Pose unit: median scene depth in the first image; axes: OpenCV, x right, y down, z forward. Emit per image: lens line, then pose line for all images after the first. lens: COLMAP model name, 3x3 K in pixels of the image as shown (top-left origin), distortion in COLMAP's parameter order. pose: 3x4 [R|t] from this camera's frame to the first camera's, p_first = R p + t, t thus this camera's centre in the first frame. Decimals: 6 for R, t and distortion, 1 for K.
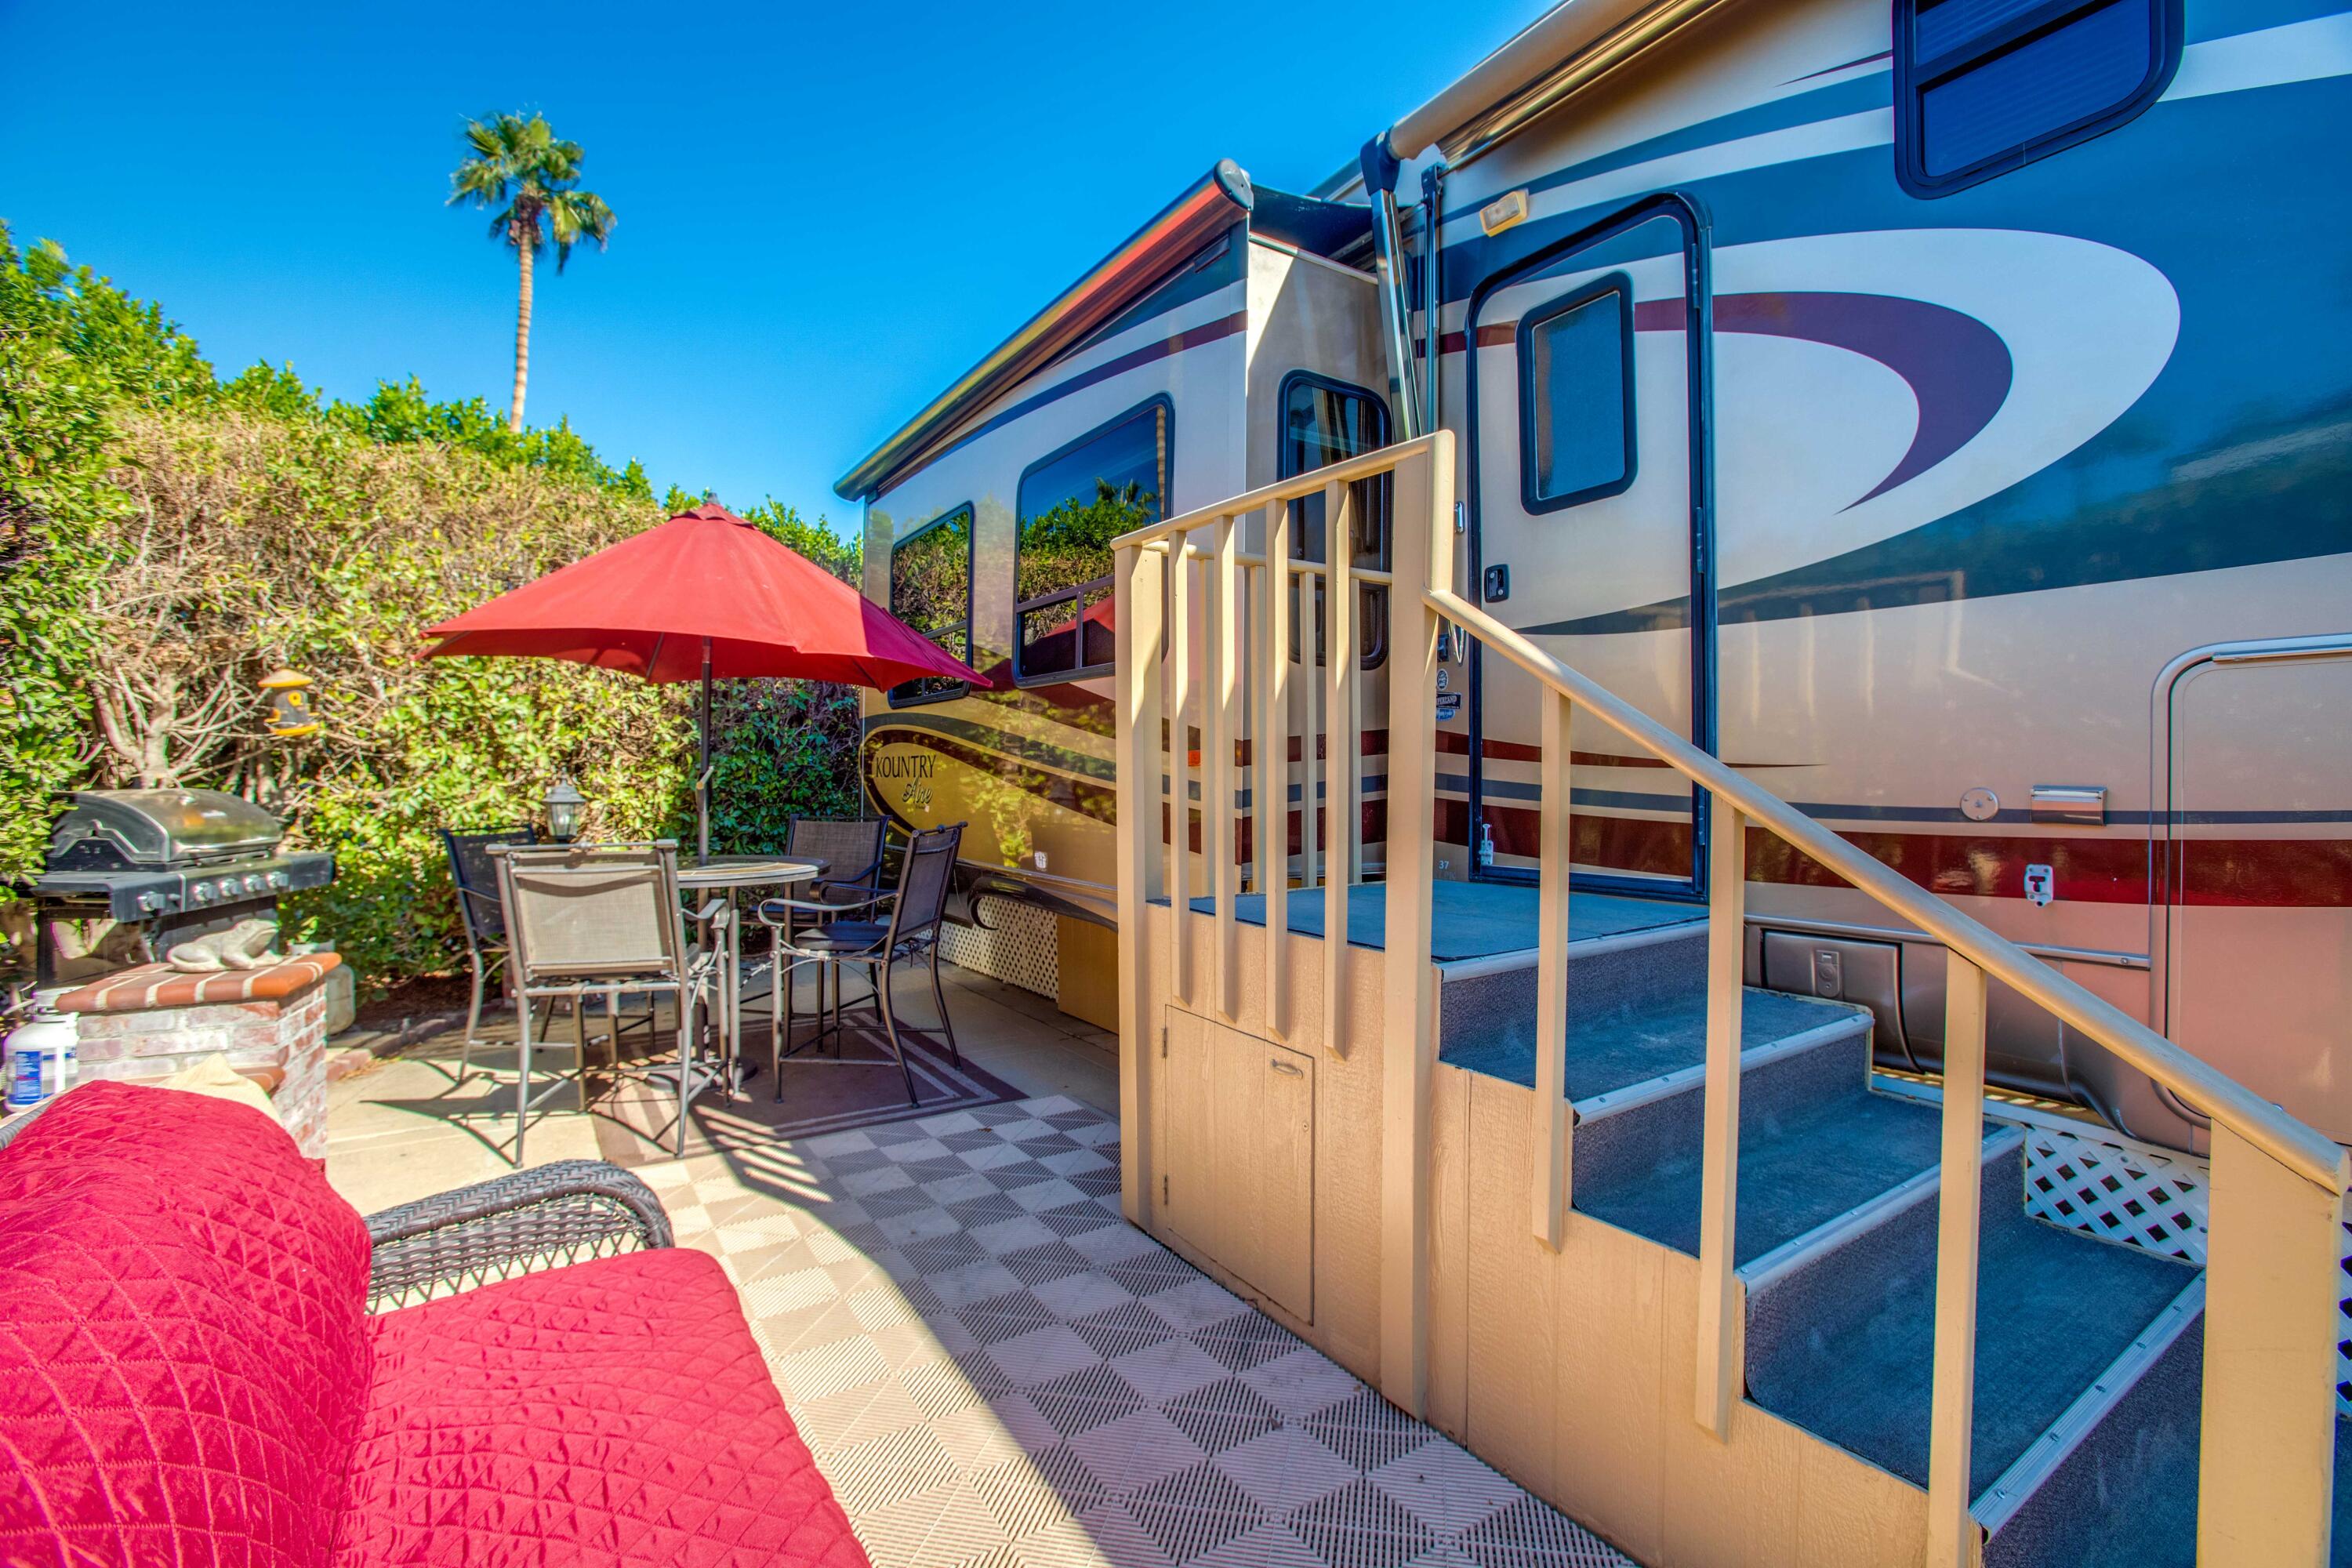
lens RADIAL K [[1069.8, 0, 1176.0], [0, 1069.8, 784.0], [0, 0, 1]] dist [-0.072750, 0.027280]
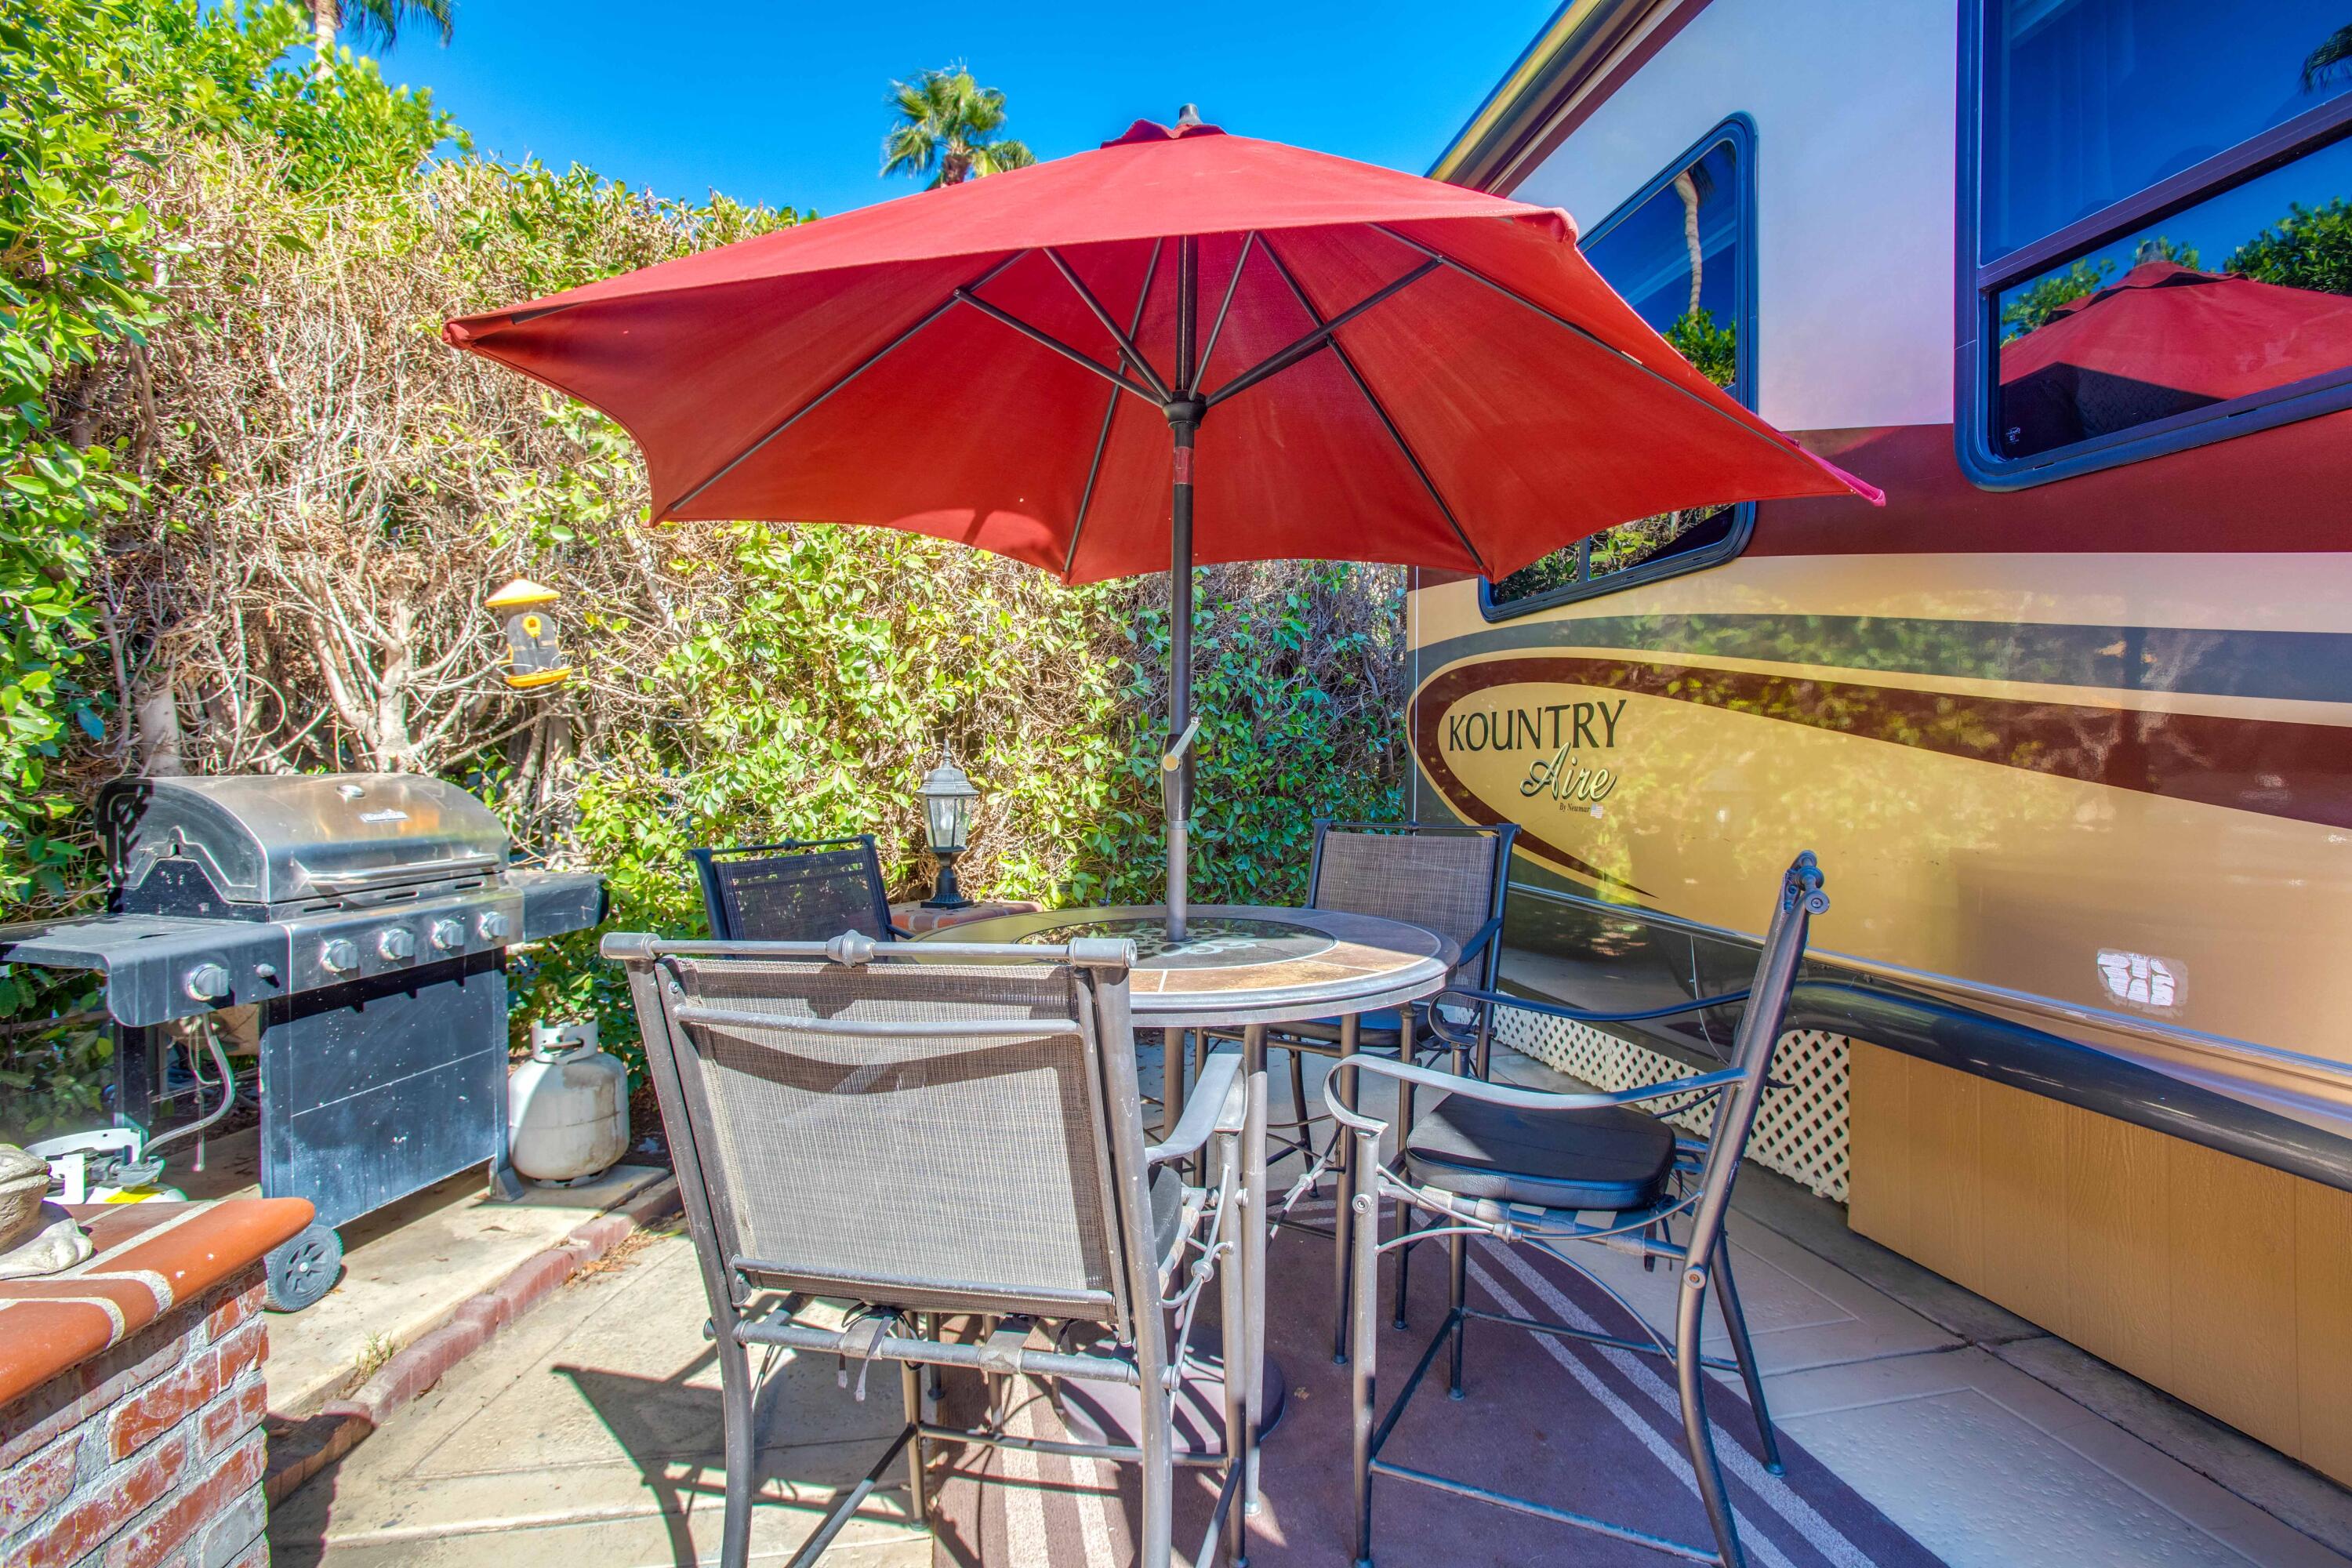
lens RADIAL K [[1125.7, 0, 1176.0], [0, 1125.7, 784.0], [0, 0, 1]] dist [-0.086550, 0.049067]
pose [[0.928244, 0.002280, -0.371964, -0.235618], [0.002272, 0.999928, 0.011797, 0.003894], [0.371964, -0.011795, 0.928172, 0.486563]]
